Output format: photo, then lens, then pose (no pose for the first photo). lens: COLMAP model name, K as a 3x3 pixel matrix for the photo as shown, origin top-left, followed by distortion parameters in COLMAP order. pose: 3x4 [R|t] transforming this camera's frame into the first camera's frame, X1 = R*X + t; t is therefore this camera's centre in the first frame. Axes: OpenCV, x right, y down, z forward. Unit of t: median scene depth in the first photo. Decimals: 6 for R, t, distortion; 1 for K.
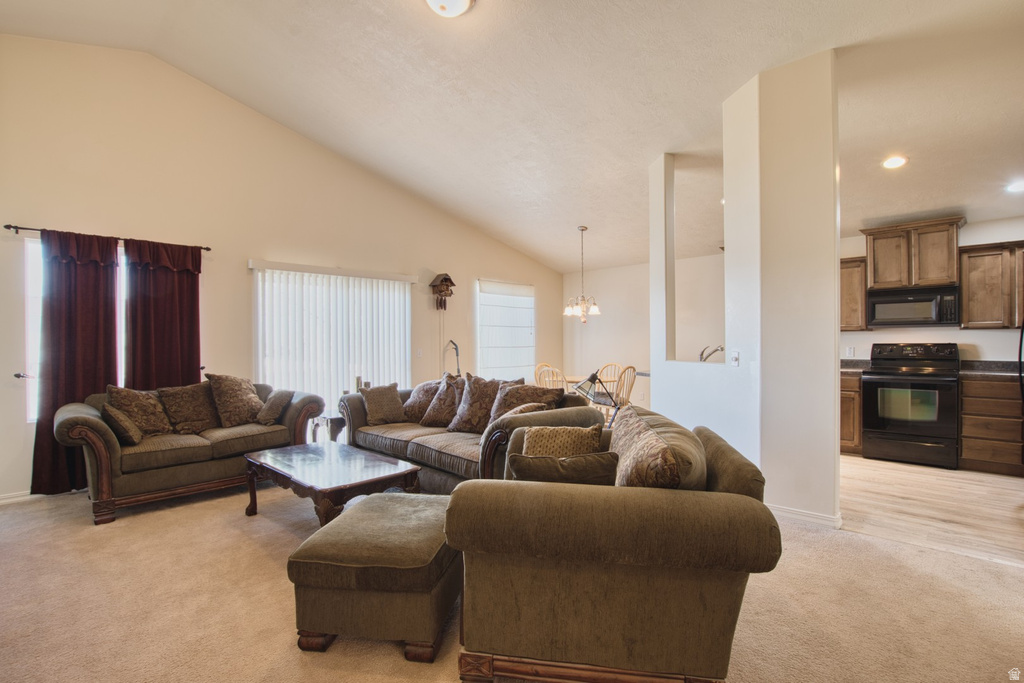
lens RADIAL K [[485.5, 0, 518.1], [0, 485.5, 342.7], [0, 0, 1]] dist [-0.027749, 0.000700]
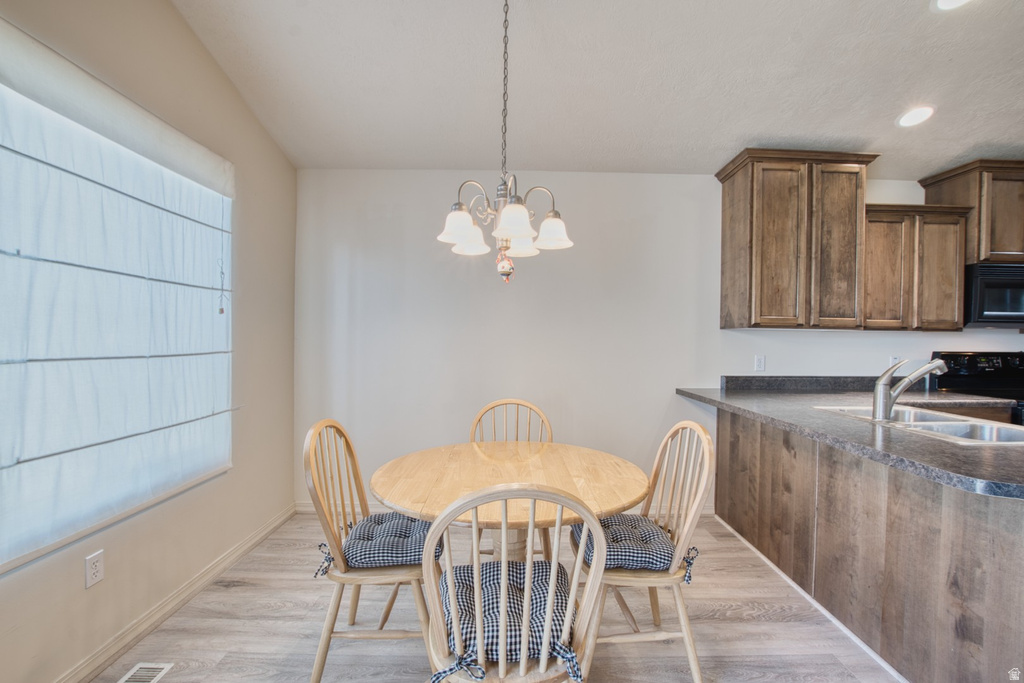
lens RADIAL K [[436.4, 0, 512.0], [0, 436.4, 341.5], [0, 0, 1]] dist [-0.025491, 0.000512]
pose [[0.708503, 0.009992, 0.705637, -0.058116], [-0.015067, 0.999886, 0.000969, -0.003852], [-0.705547, -0.011318, 0.708573, 1.108431]]
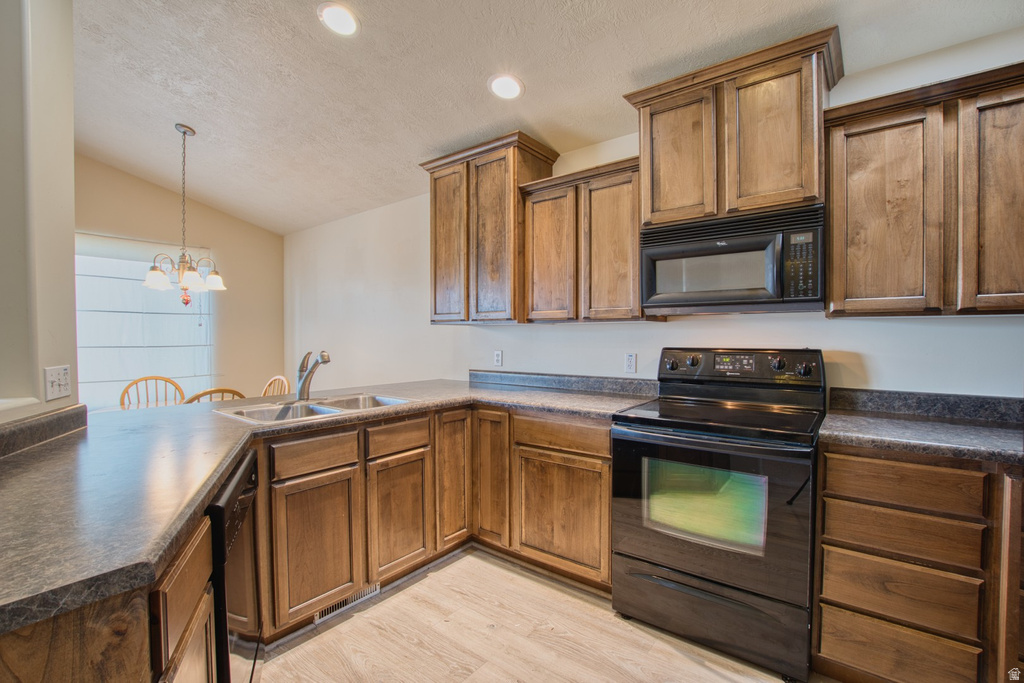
lens RADIAL K [[457.5, 0, 519.3], [0, 457.5, 342.3], [0, 0, 1]] dist [-0.031394, 0.000131]
pose [[0.992723, 0.003286, 0.120378, 0.604417], [-0.004695, 0.999924, 0.011427, -0.008686], [-0.120331, -0.011909, 0.992662, 0.626493]]
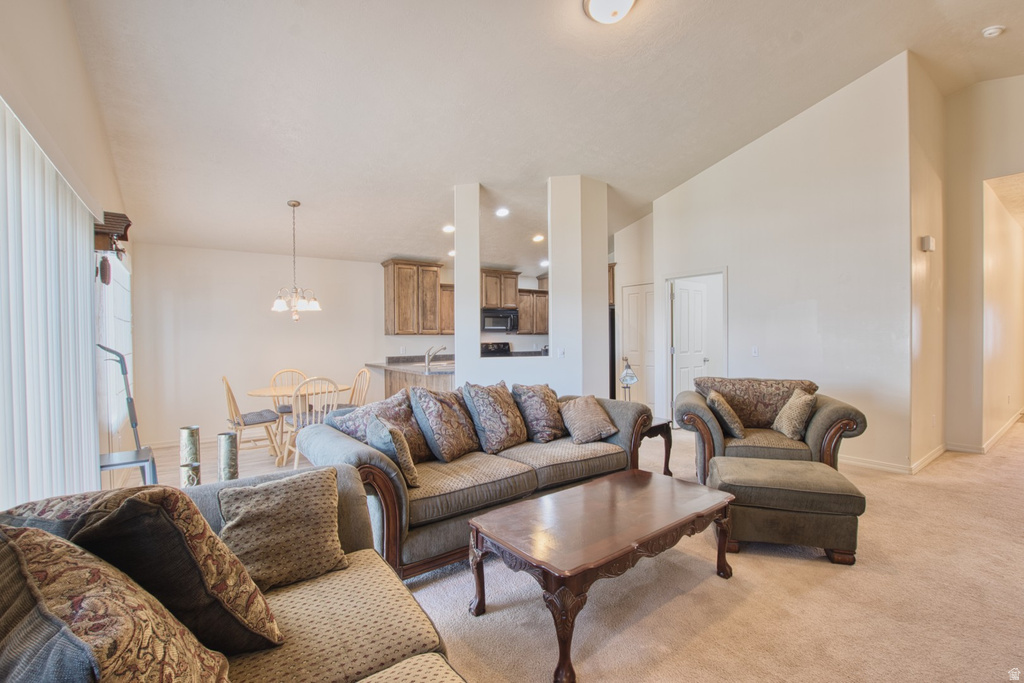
lens RADIAL K [[457.5, 0, 519.3], [0, 457.5, 342.3], [0, 0, 1]] dist [-0.031394, 0.000131]
pose [[0.146045, -0.006867, 0.989254, -0.756037], [0.011252, 0.999923, 0.005280, -0.007047], [-0.989214, 0.010360, 0.146111, 0.714128]]
